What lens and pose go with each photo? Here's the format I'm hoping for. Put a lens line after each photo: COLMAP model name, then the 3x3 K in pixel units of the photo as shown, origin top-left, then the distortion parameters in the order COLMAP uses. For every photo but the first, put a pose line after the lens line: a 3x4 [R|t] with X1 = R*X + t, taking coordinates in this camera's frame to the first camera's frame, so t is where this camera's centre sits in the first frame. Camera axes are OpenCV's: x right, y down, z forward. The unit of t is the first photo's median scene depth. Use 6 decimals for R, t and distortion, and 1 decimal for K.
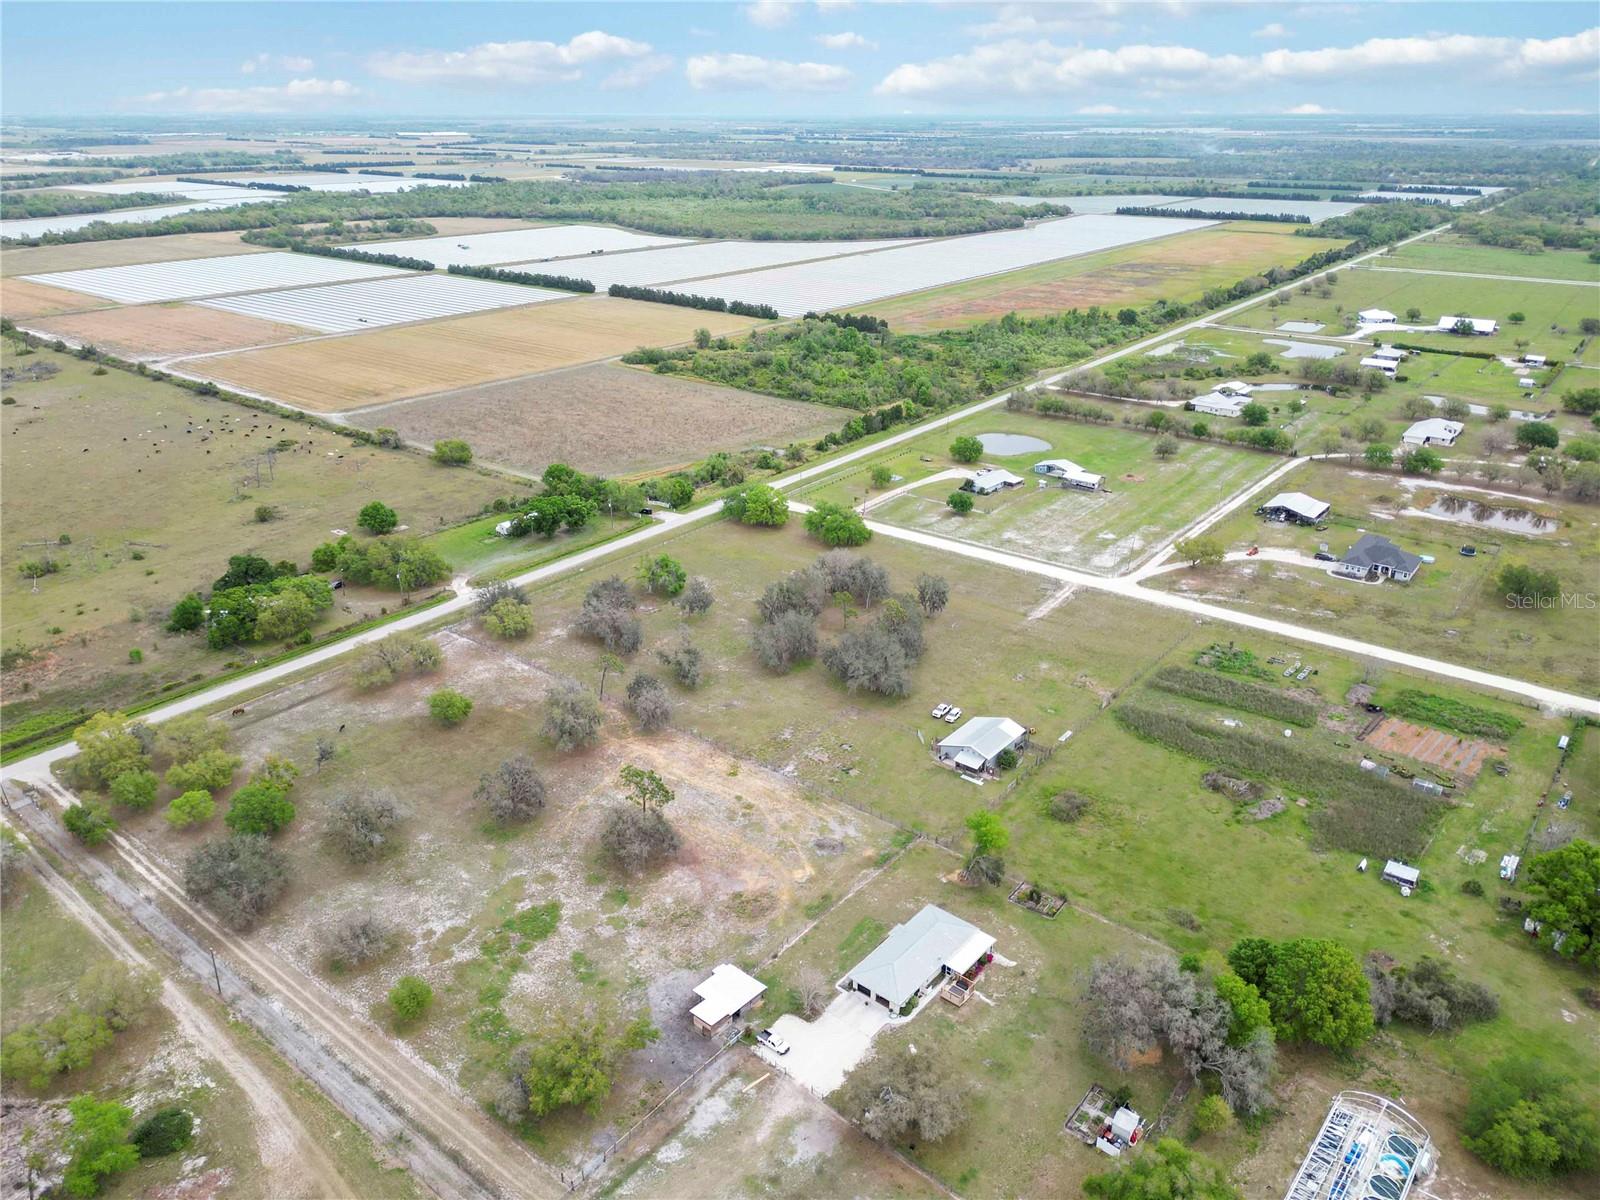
lens RADIAL K [[1146.3, 0, 805.8], [0, 1146.3, 565.8], [0, 0, 1]] dist [0.074212, -0.074190]
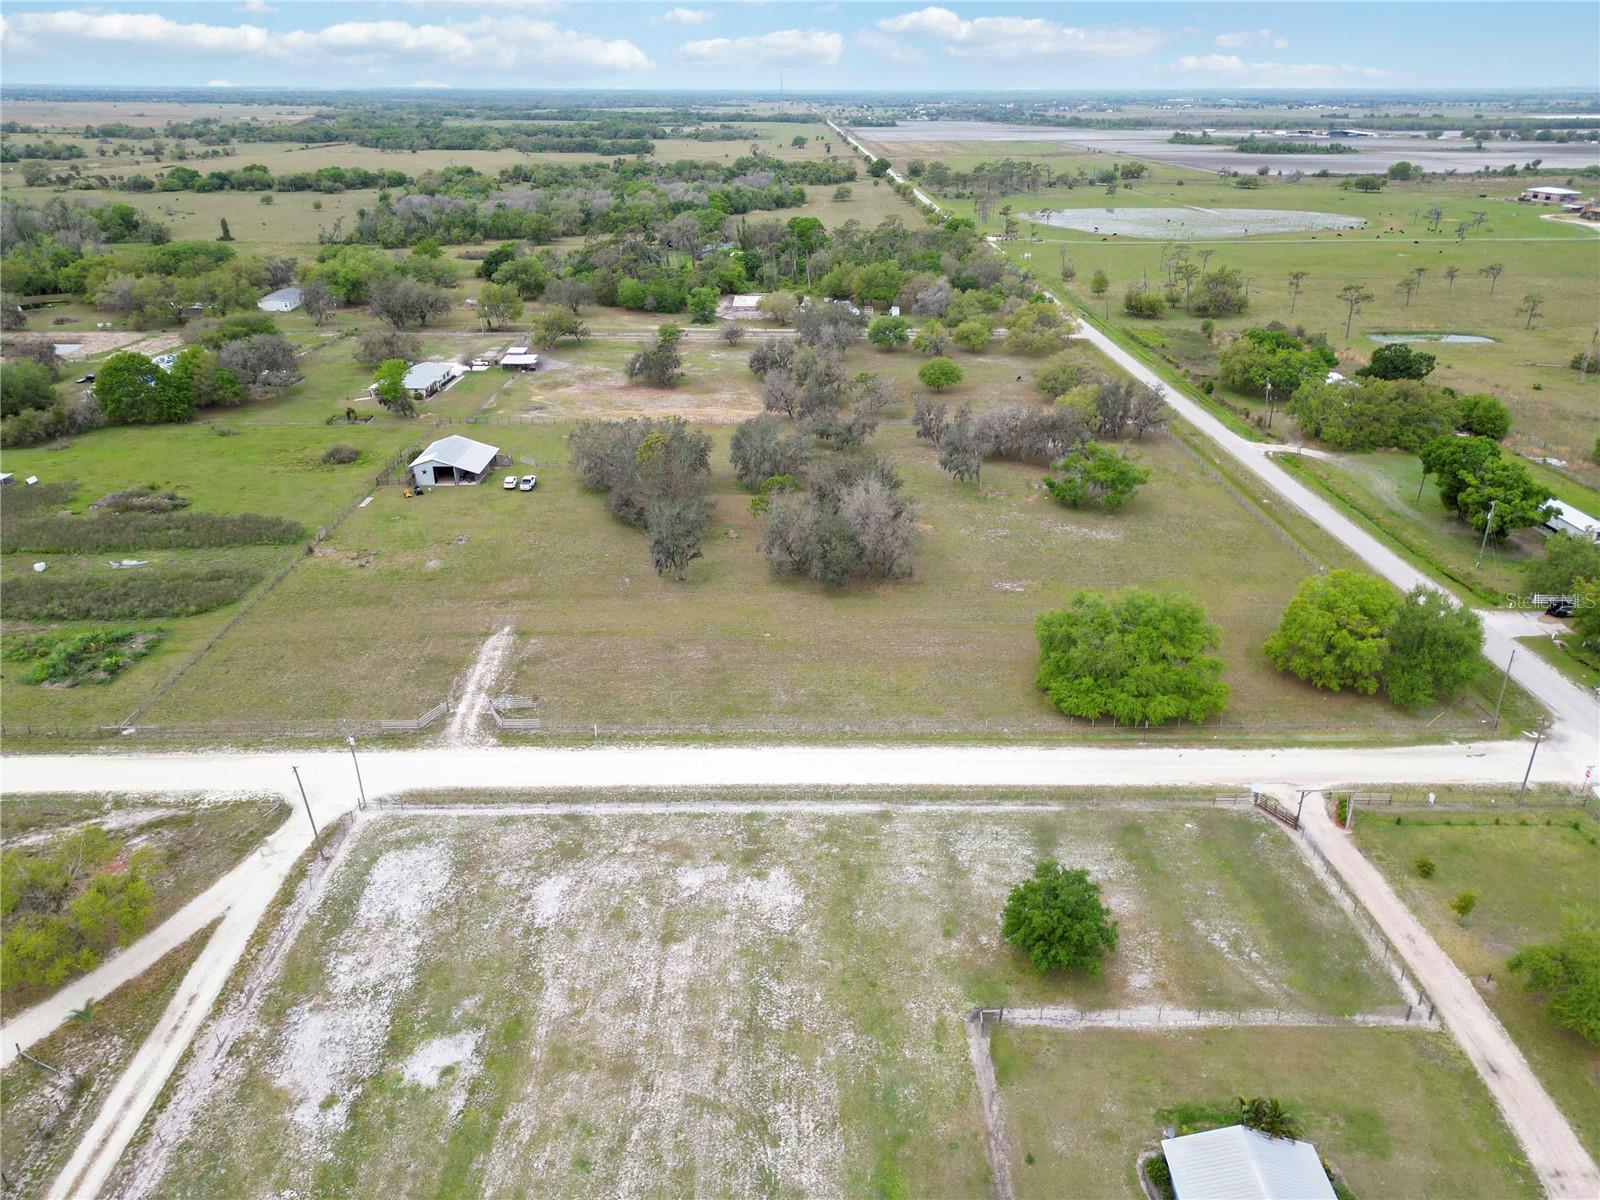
lens RADIAL K [[1121.6, 0, 802.8], [0, 1121.6, 600.5], [0, 0, 1]] dist [0.064795, -0.060210]
pose [[-0.775883, 0.258599, -0.575440, 0.352893], [-0.236015, 0.726914, 0.644897, -0.291570], [0.585066, 0.636178, -0.502967, 1.240292]]
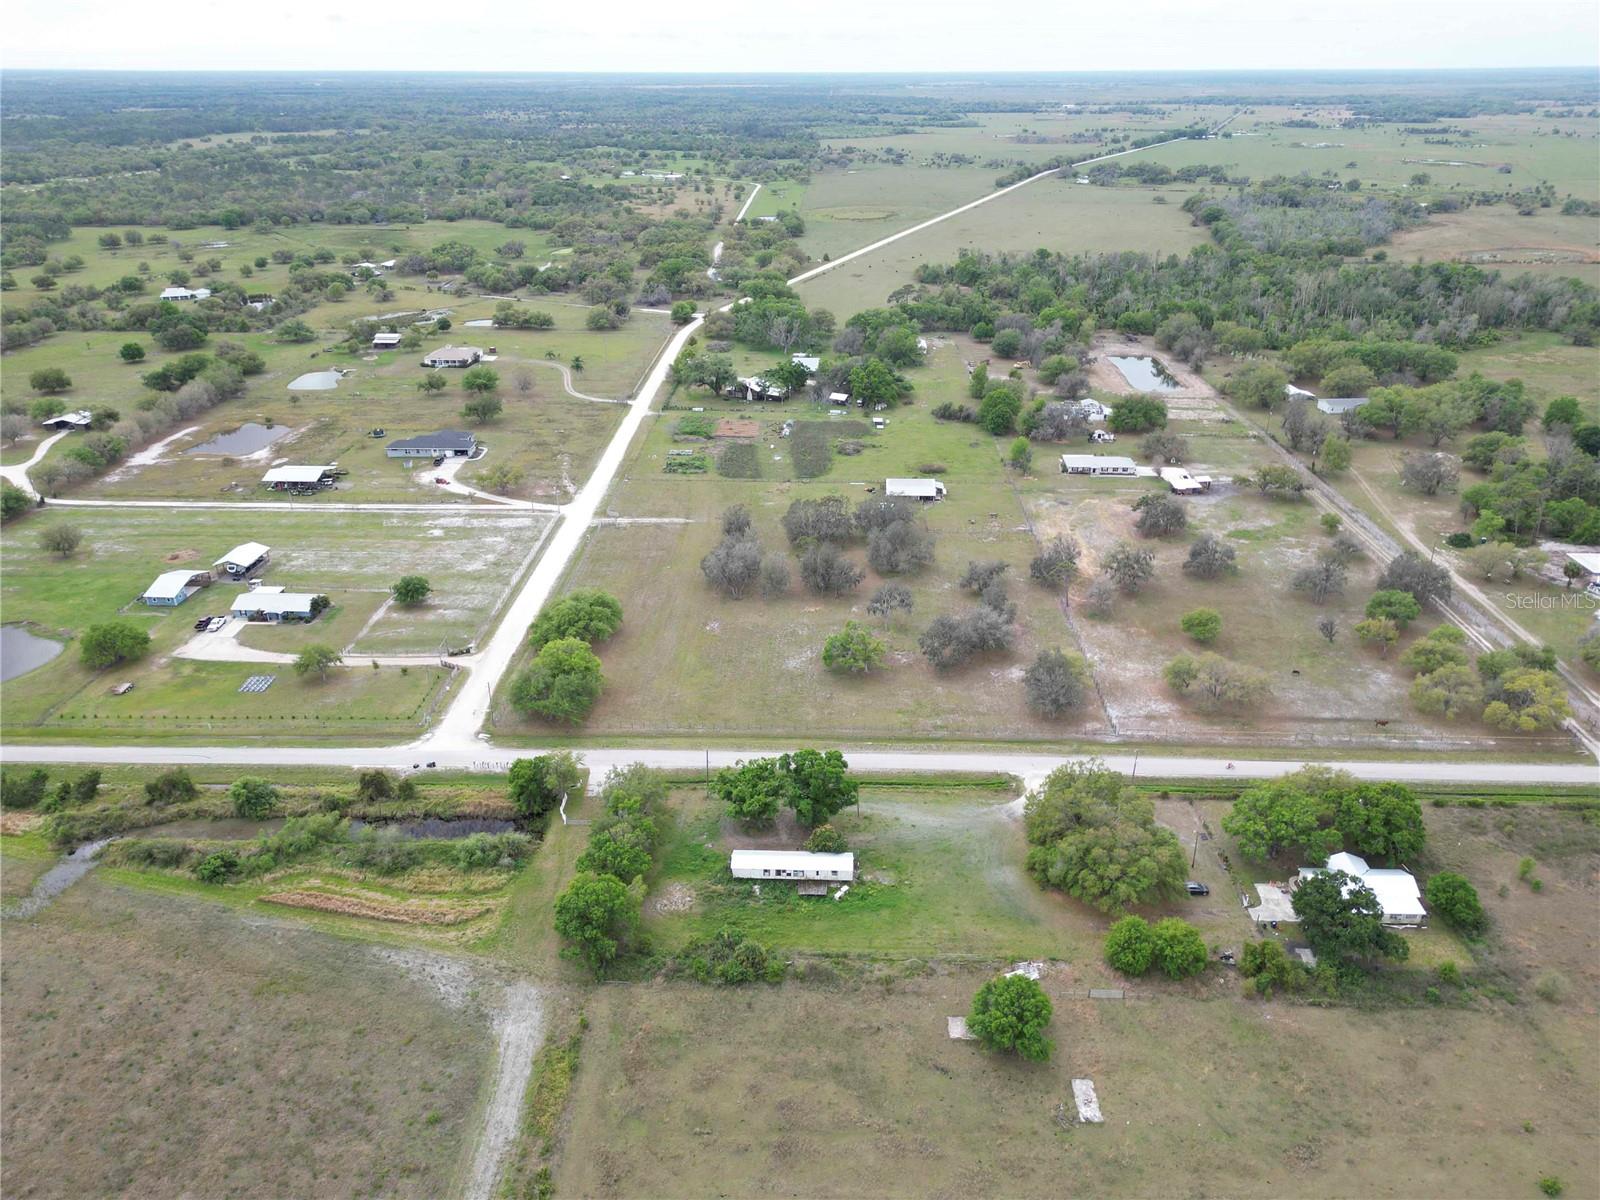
lens RADIAL K [[1110.2, 0, 802.9], [0, 1110.2, 600.4], [0, 0, 1]] dist [0.098852, -0.127863]
pose [[-0.596887, -0.344968, 0.724378, -0.648251], [0.296496, 0.744098, 0.598672, -0.487264], [-0.745531, 0.572114, -0.341861, 1.261349]]
